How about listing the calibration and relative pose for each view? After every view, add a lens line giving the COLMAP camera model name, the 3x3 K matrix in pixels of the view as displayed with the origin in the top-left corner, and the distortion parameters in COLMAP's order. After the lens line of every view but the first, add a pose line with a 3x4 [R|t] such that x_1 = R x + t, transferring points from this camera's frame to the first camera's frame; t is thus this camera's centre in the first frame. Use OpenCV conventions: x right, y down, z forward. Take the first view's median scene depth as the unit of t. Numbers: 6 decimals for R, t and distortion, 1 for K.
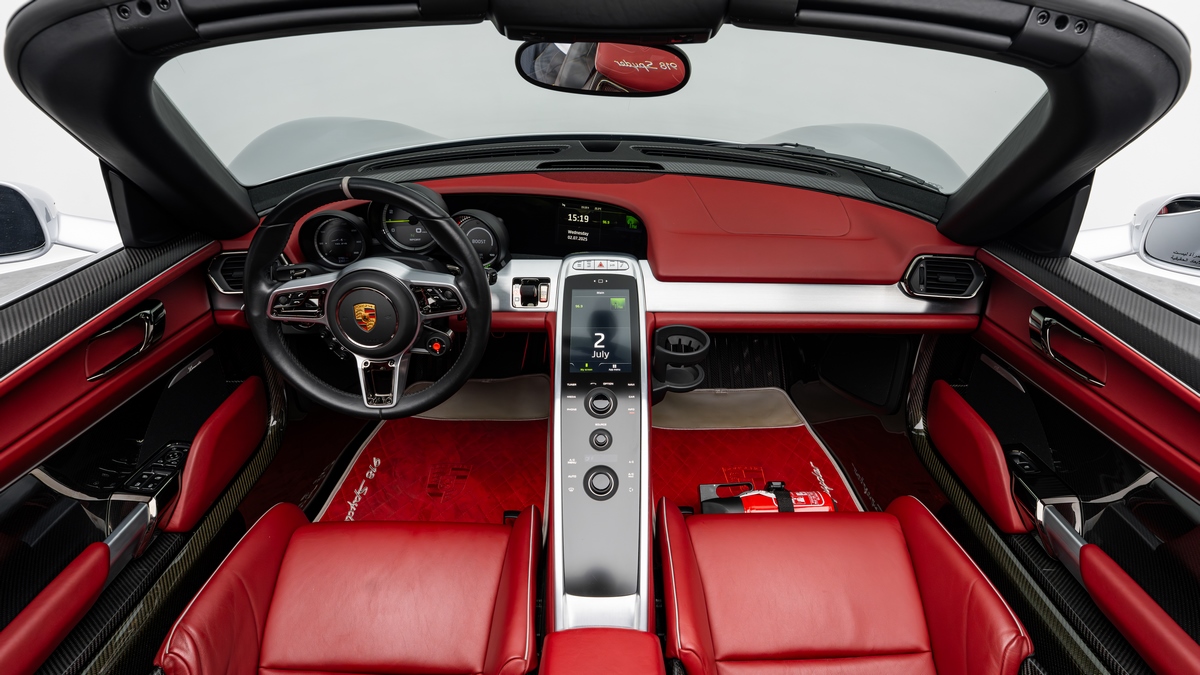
lens RADIAL K [[556.2, 0, 603.1], [0, 556.2, 341.6], [0, 0, 1]] dist [-0.069781, 0.028715]
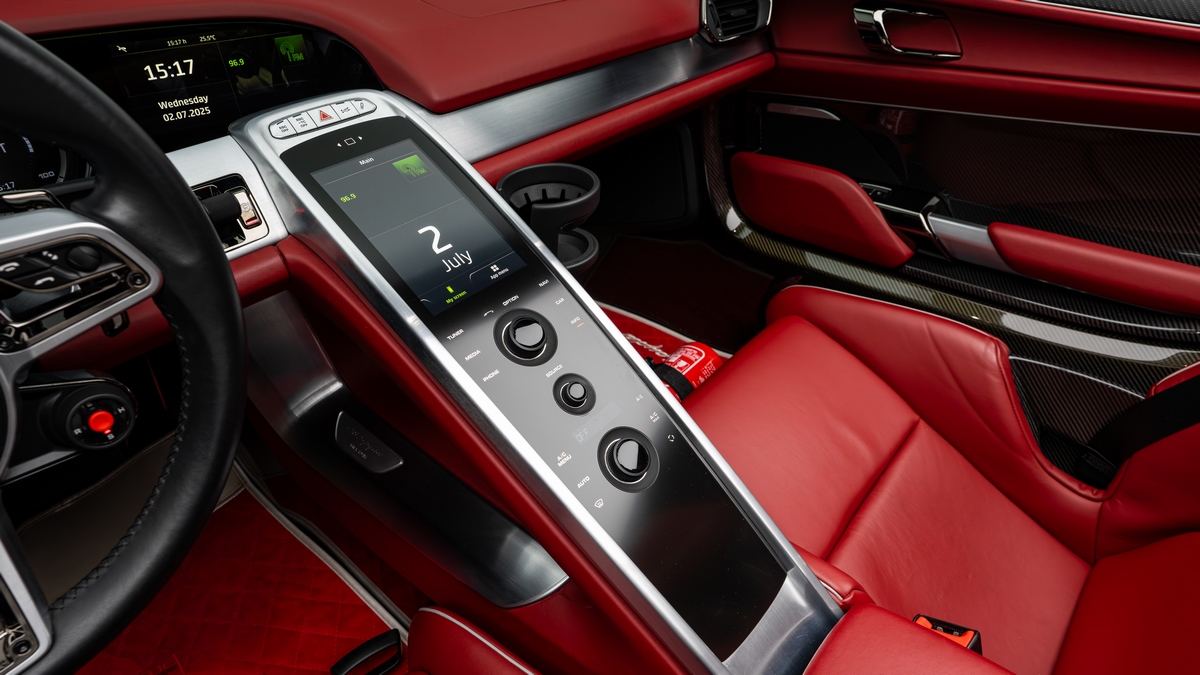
lens RADIAL K [[670.0, 0, 601.0], [0, 670.0, 333.5], [0, 0, 1]] dist [-0.054468, 0.030117]
pose [[0.663840, -0.457718, 0.591449, -0.275676], [0.405647, 0.884770, 0.229420, -0.003997], [-0.628306, 0.087621, 0.773017, 0.419929]]
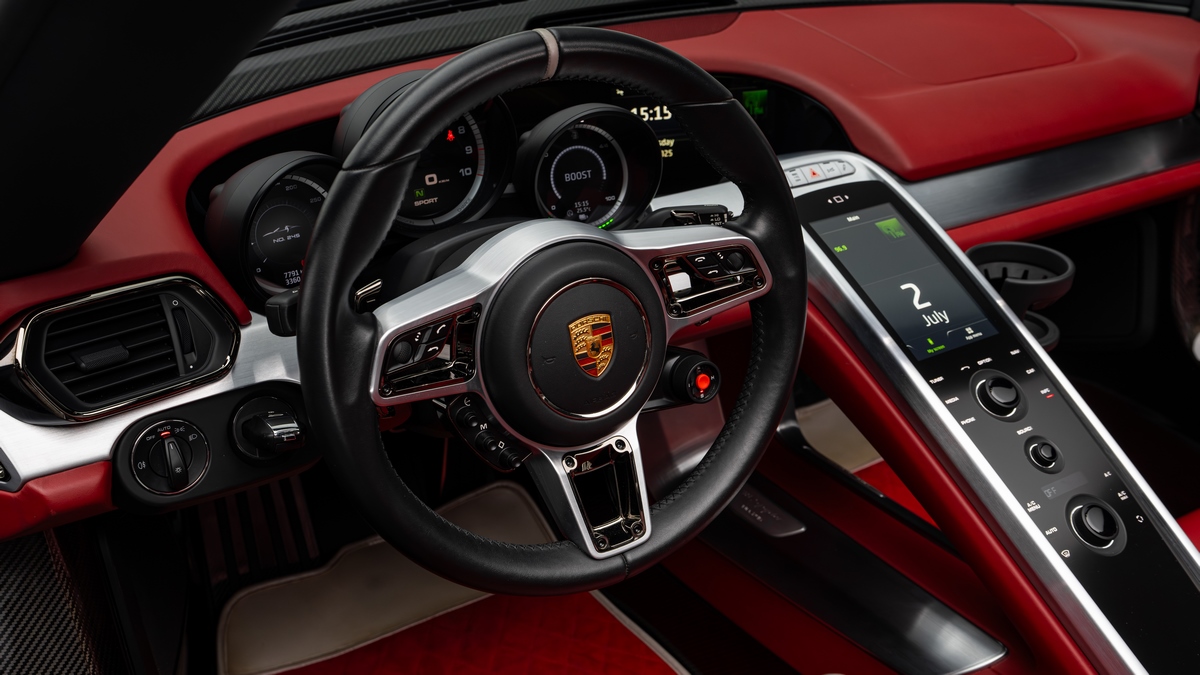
lens RADIAL K [[1154.4, 0, 604.9], [0, 1154.4, 333.2], [0, 0, 1]] dist [0.069339, 0.008475]
pose [[0.849698, -0.241165, 0.468885, -0.727381], [0.282579, 0.959060, -0.018799, -0.028920], [-0.445155, 0.148471, 0.883059, 0.145735]]
